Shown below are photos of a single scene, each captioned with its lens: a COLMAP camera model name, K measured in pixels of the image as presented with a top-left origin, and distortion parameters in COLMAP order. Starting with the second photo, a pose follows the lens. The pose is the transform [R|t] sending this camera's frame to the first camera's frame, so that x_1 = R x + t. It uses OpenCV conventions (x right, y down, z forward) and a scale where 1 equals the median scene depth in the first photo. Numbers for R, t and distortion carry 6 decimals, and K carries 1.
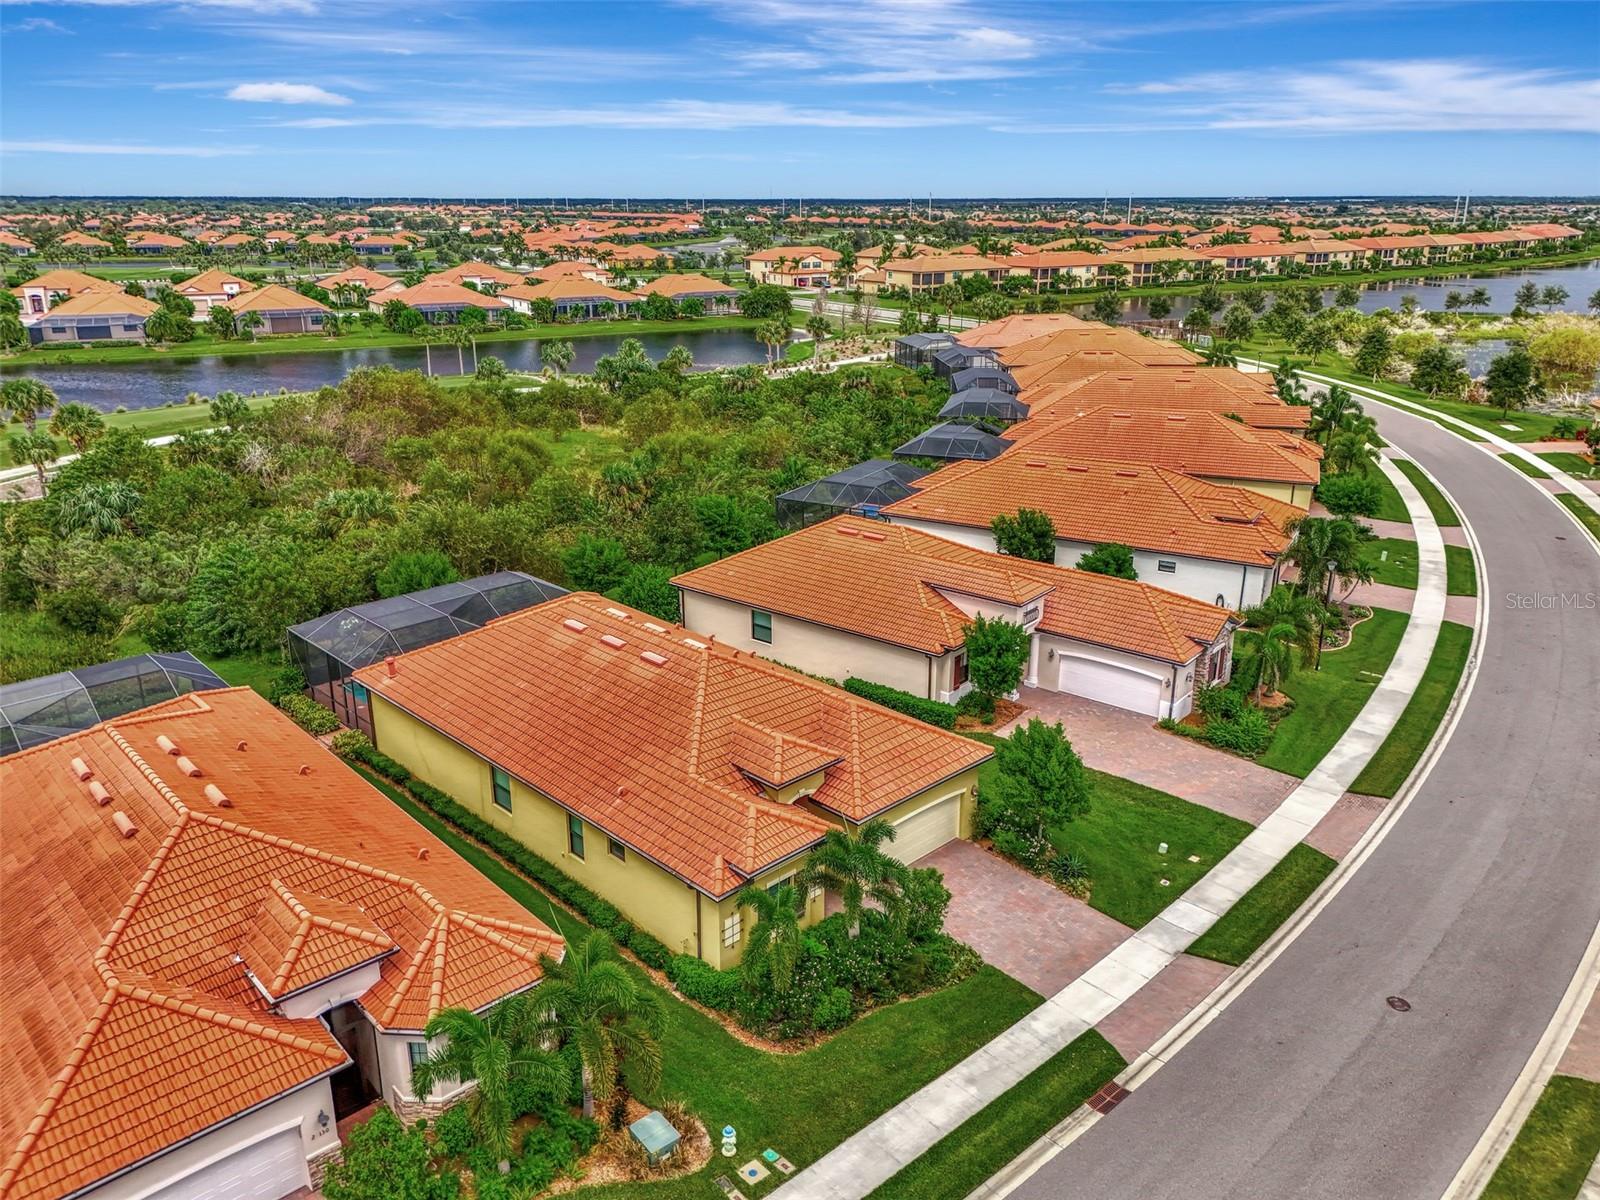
lens RADIAL K [[1136.1, 0, 800.0], [0, 1136.1, 600.0], [0, 0, 1]] dist [0.100854, -0.145968]
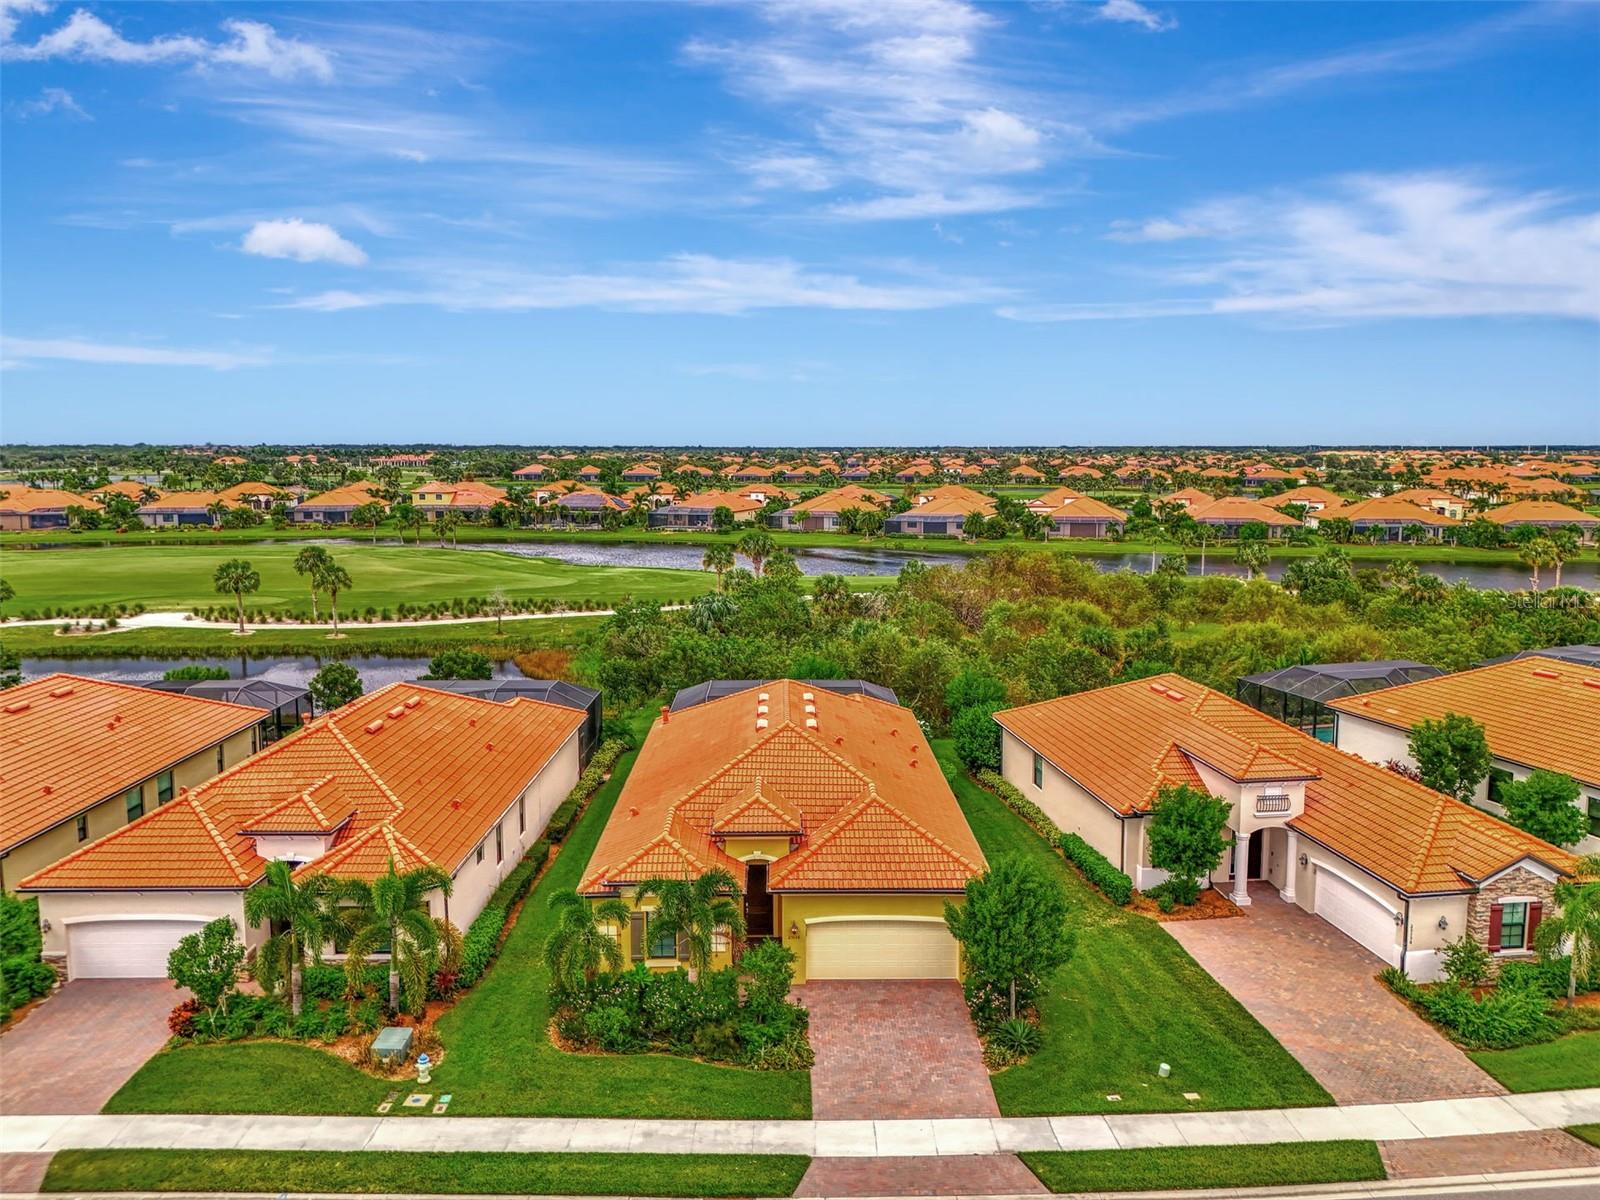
lens RADIAL K [[1136.1, 0, 800.0], [0, 1136.1, 600.0], [0, 0, 1]] dist [0.100854, -0.145968]
pose [[0.748484, 0.095515, -0.656238, 0.486919], [-0.219800, 0.969368, -0.109606, 0.038331], [0.625667, 0.226279, 0.746551, 0.156702]]
